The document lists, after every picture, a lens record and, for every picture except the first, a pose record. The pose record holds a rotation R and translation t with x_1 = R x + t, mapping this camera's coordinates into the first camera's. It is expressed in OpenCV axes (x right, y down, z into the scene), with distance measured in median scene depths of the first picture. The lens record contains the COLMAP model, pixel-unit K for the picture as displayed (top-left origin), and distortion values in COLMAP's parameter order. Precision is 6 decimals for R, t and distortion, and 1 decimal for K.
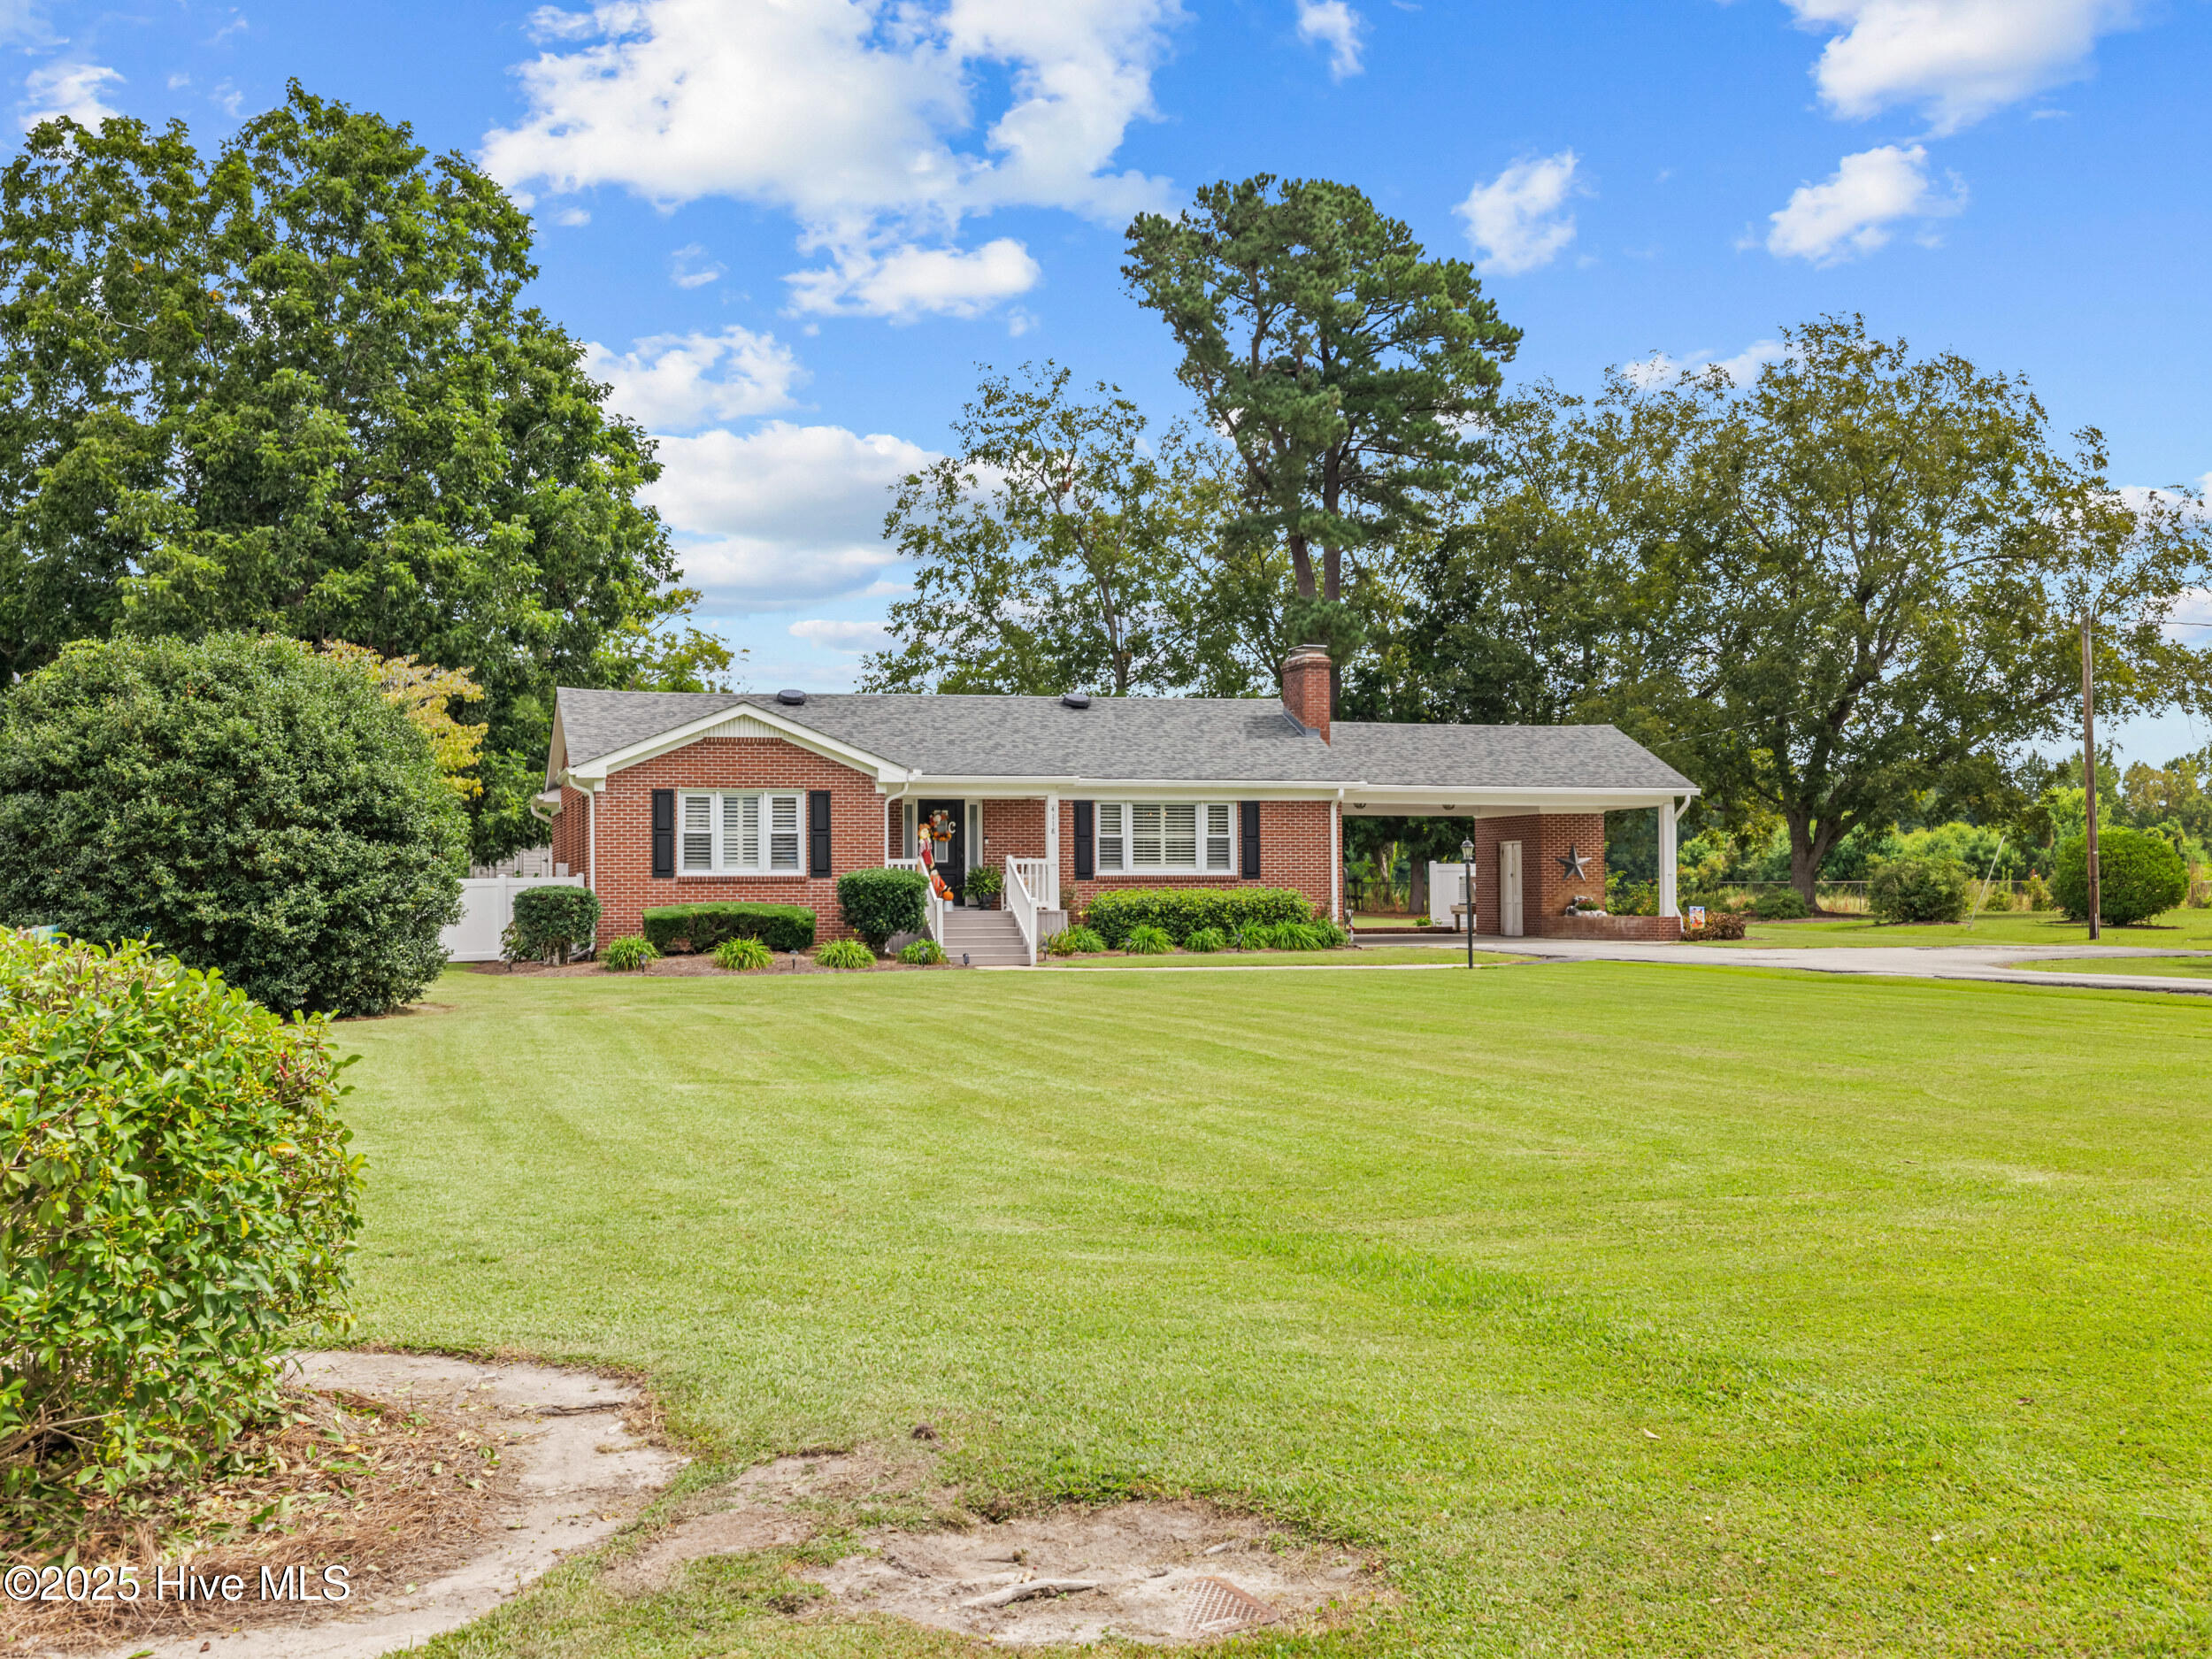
lens RADIAL K [[2502.9, 0, 1106.0], [0, 2502.9, 829.5], [0, 0, 1]] dist [0.005897, 0.006173]
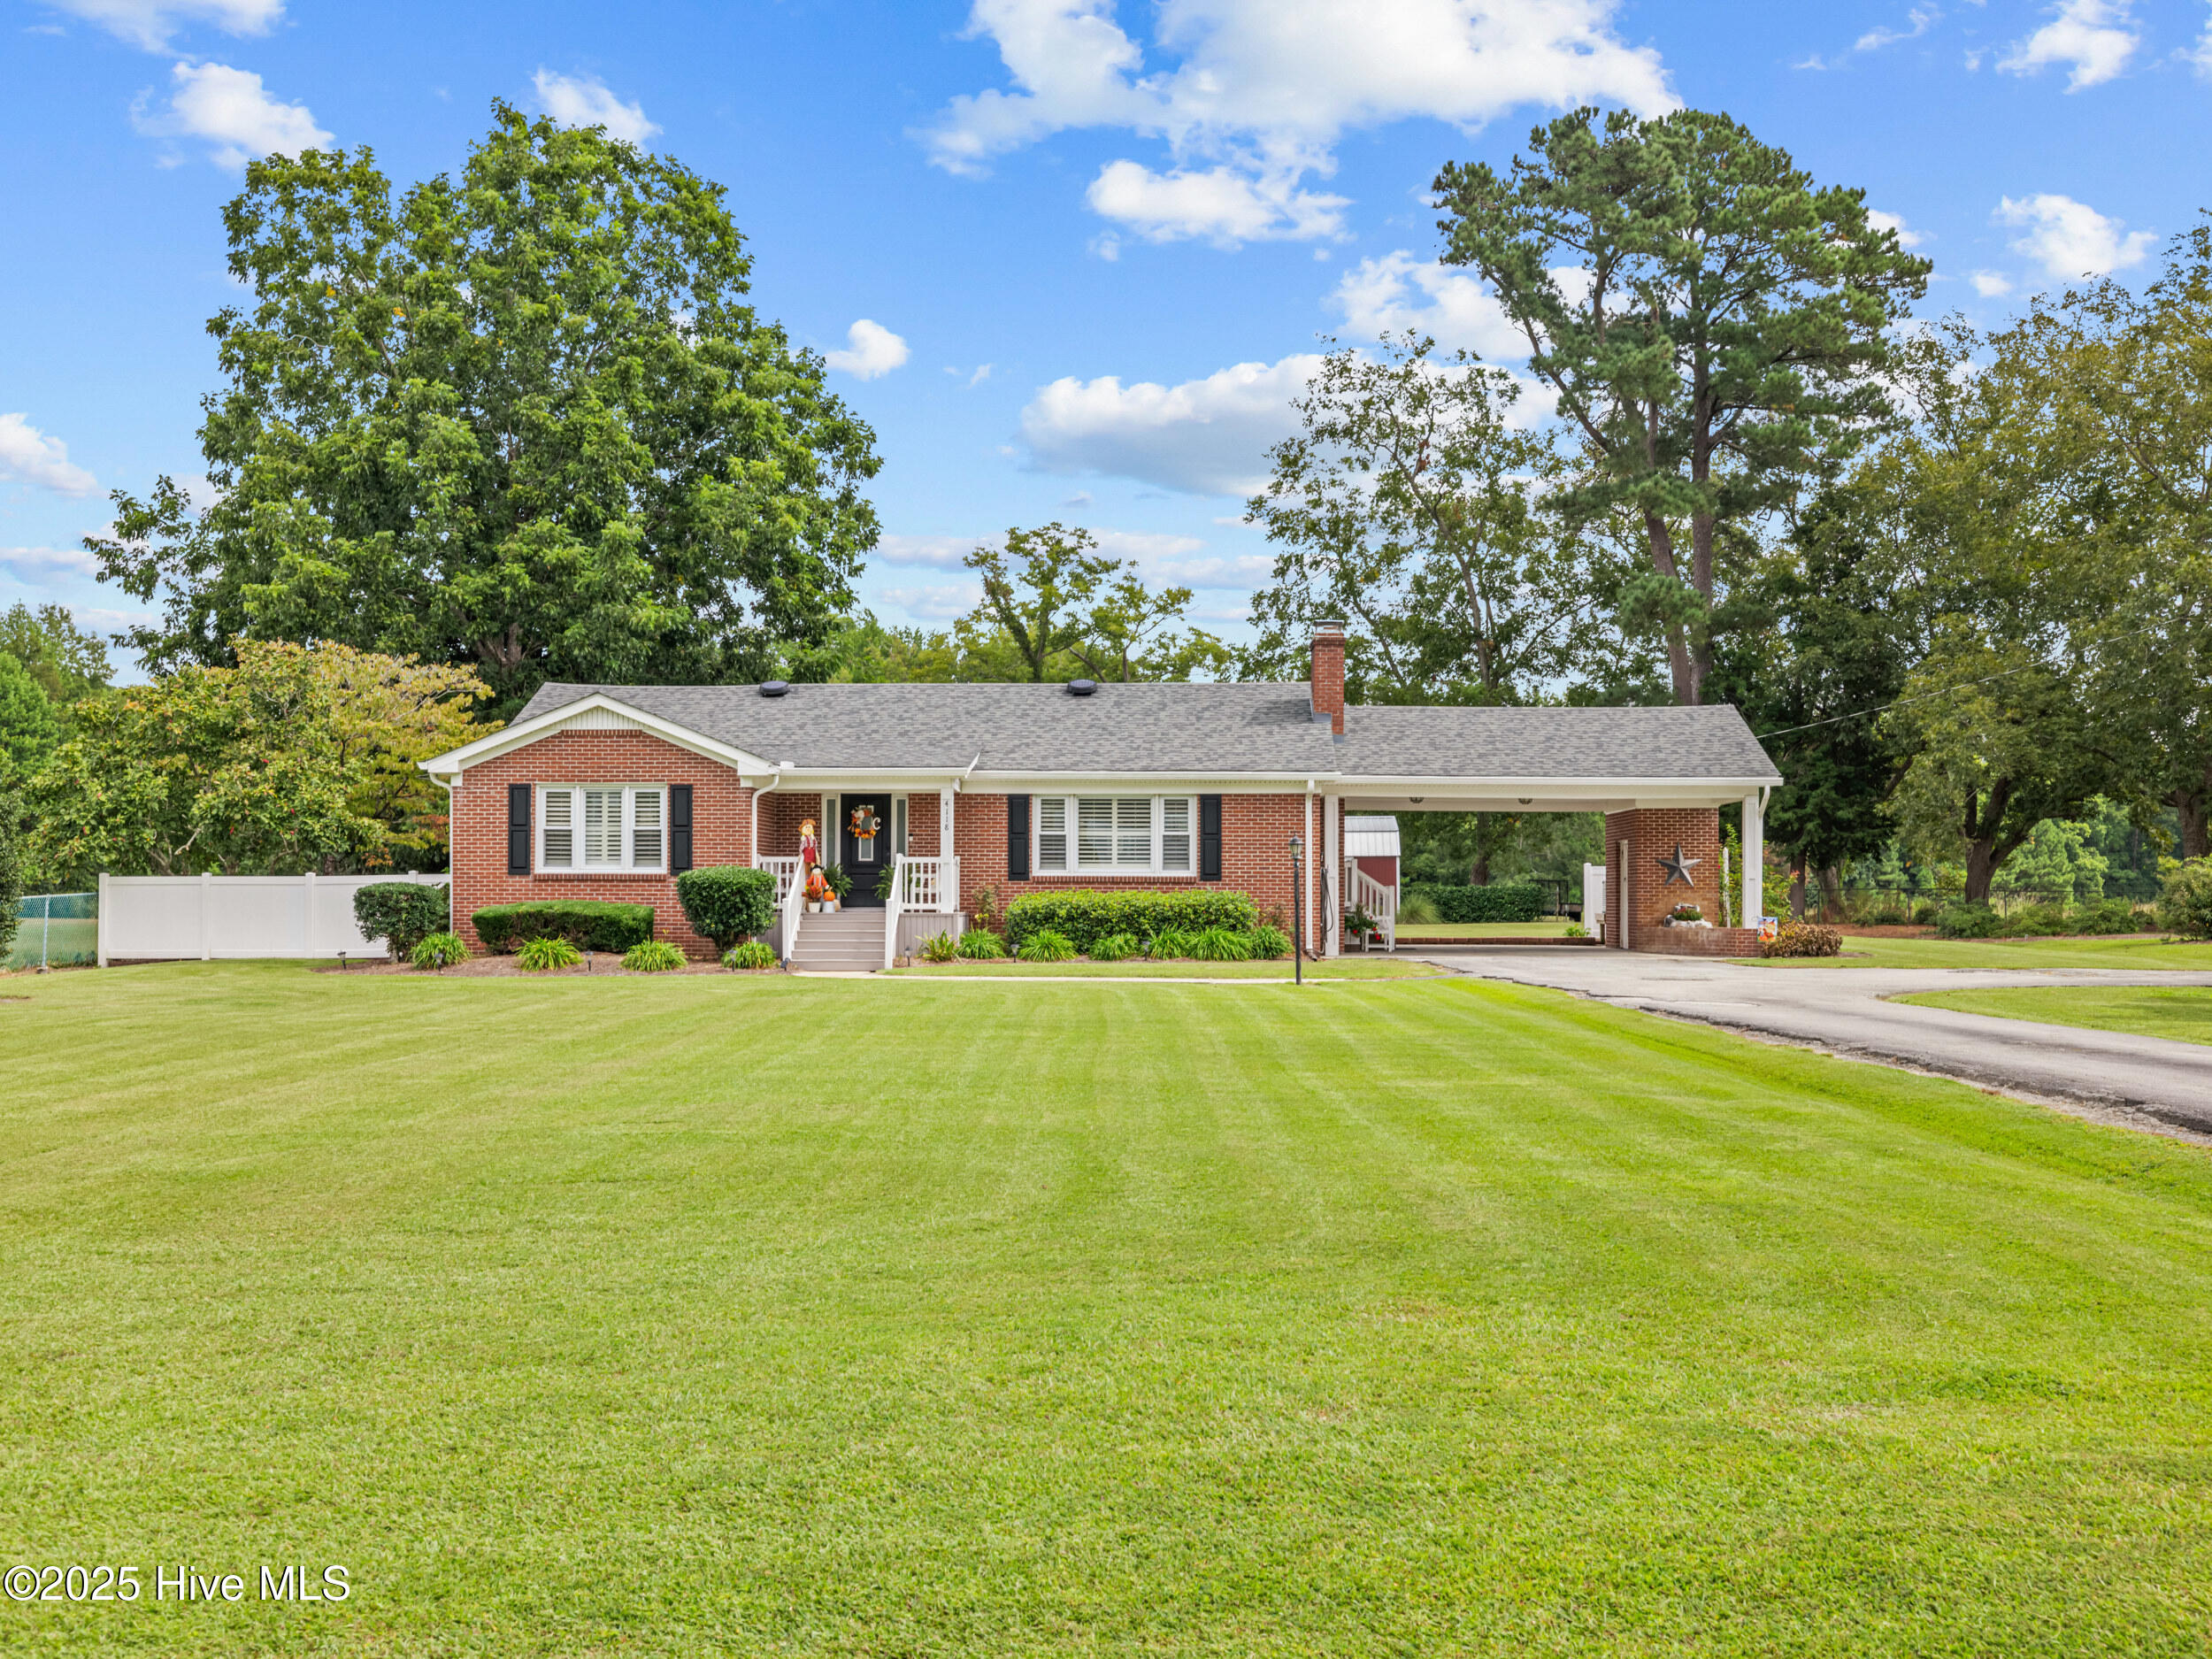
lens RADIAL K [[2490.4, 0, 1103.8], [0, 2490.4, 884.4], [0, 0, 1]] dist [-0.006774, -0.031035]
pose [[0.947859, 0.006810, -0.318619, 0.308564], [-0.000330, 0.999792, 0.020386, 0.002835], [0.318691, -0.019218, 0.947664, 0.138376]]
